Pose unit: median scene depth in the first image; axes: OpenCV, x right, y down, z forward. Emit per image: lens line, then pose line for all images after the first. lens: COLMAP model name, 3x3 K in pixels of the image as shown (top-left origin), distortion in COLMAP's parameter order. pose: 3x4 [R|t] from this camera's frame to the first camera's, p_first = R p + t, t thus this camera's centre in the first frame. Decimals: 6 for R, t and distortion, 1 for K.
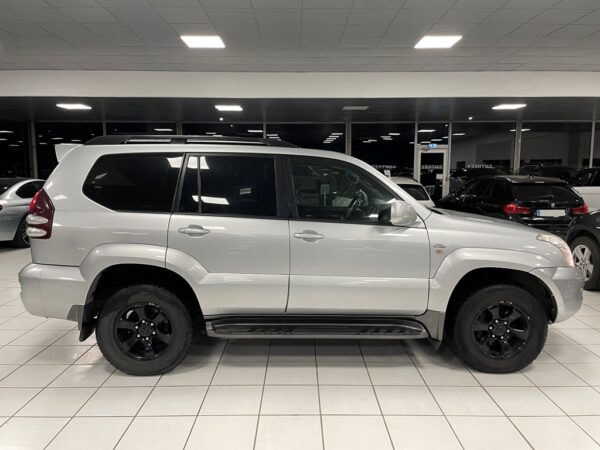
lens RADIAL K [[459.2, 0, 300.0], [0, 459.2, 225.0], [0, 0, 1]] dist [0.008582, 0.000359]
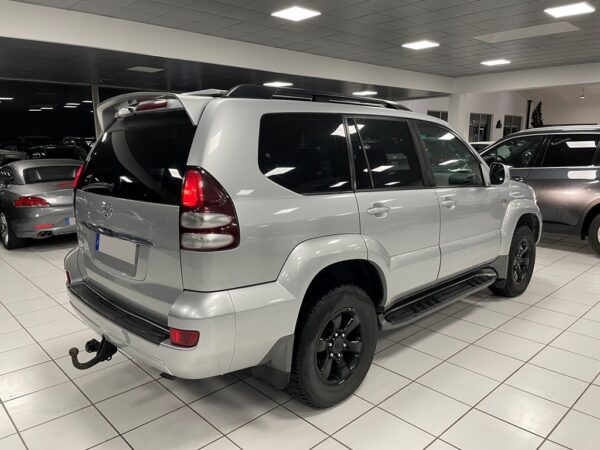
lens RADIAL K [[459.2, 0, 300.0], [0, 459.2, 225.0], [0, 0, 1]] dist [0.008582, 0.000359]
pose [[0.729383, -0.126325, 0.672341, -0.890265], [0.087541, 0.991958, 0.091409, -0.048949], [-0.678481, -0.007815, 0.734576, 0.479802]]
